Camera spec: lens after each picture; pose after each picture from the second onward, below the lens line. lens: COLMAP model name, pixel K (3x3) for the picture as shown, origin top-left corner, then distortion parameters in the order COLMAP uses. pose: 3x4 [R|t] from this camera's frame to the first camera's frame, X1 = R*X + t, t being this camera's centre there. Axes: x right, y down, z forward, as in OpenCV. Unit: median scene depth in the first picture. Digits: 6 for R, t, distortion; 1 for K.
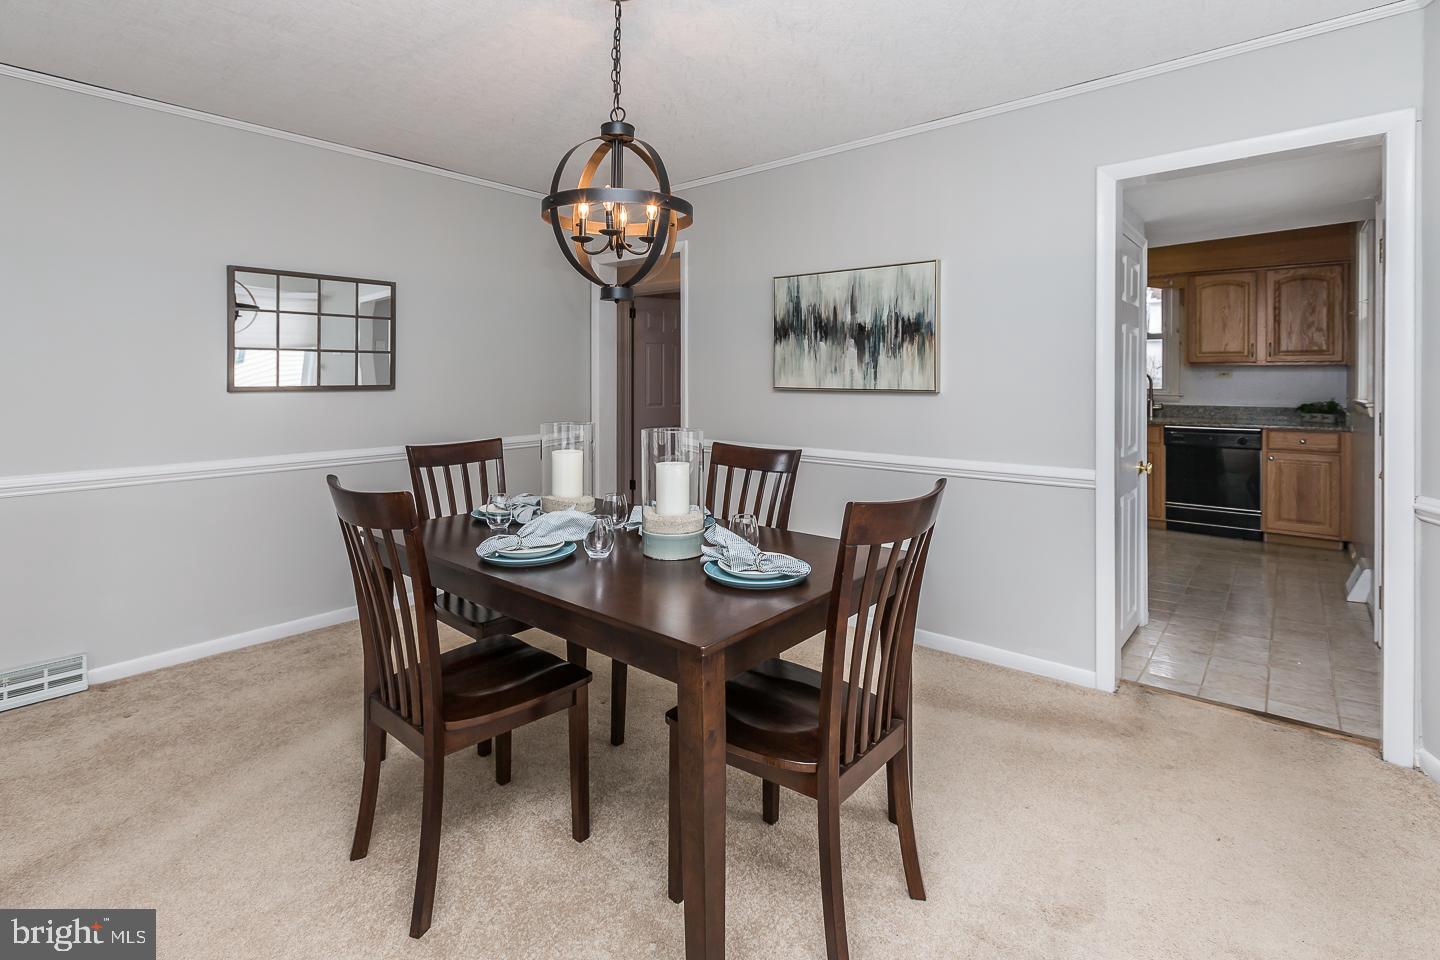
lens RADIAL K [[665.6, 0, 737.4], [0, 665.6, 377.0], [0, 0, 1]] dist [0.000549, -0.001026]
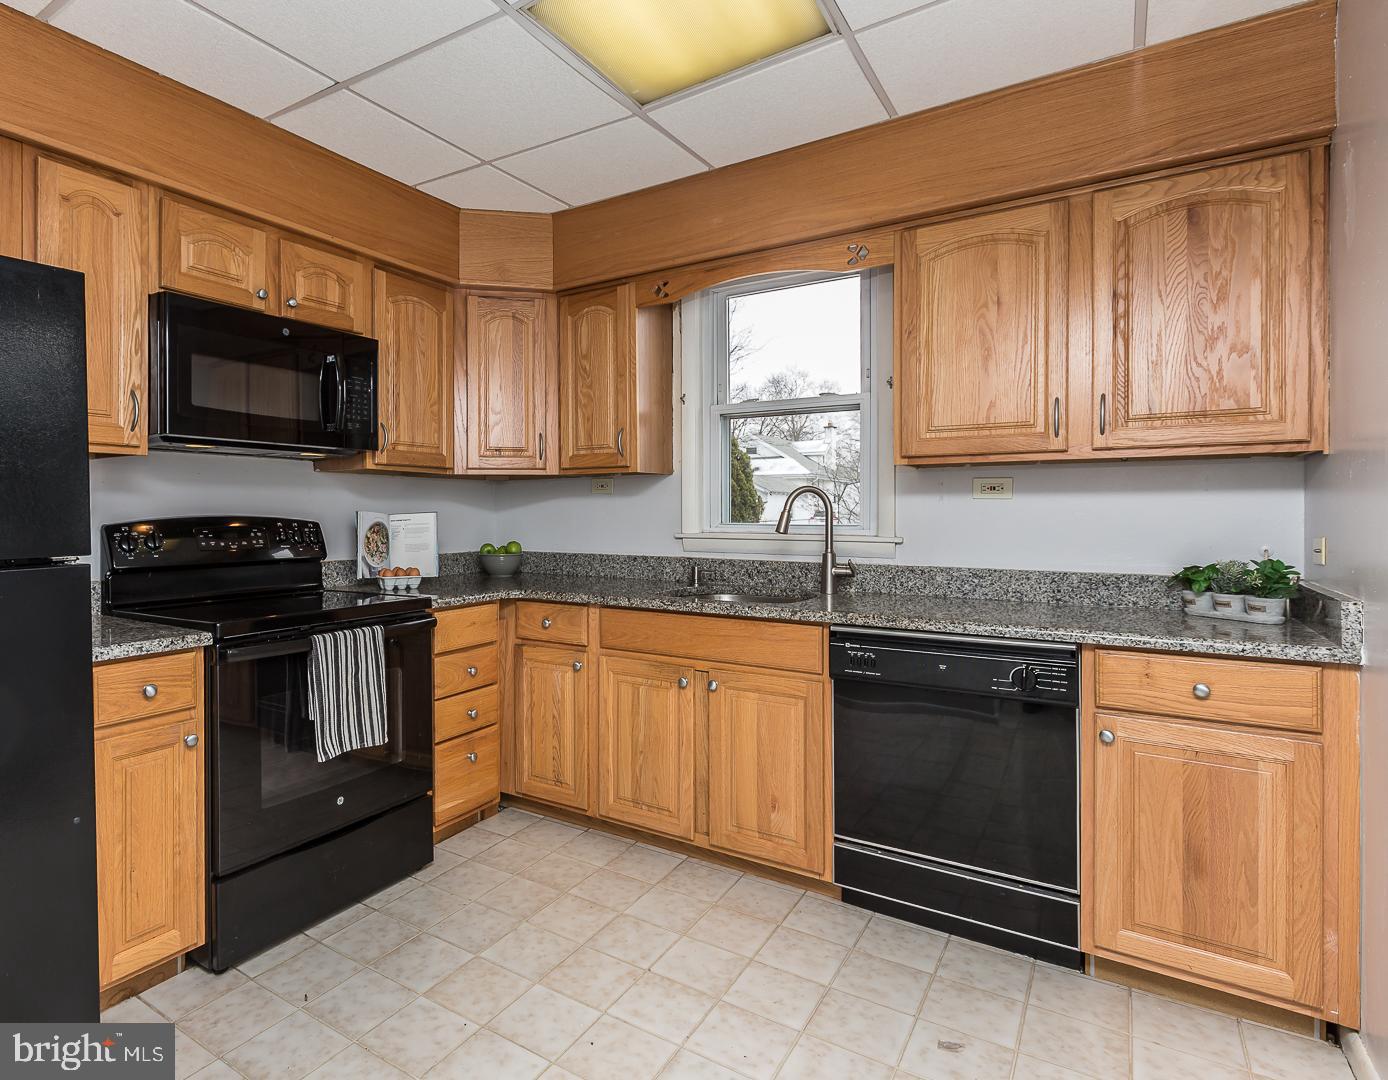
lens RADIAL K [[764.4, 0, 585.5], [0, 764.4, 511.5], [0, 0, 1]] dist [0.000596, -0.000726]
pose [[0.996429, 0.006626, 0.084179, 0.502896], [-0.005774, 0.999930, -0.010367, 0.017333], [-0.084242, 0.009844, 0.996397, 0.631910]]
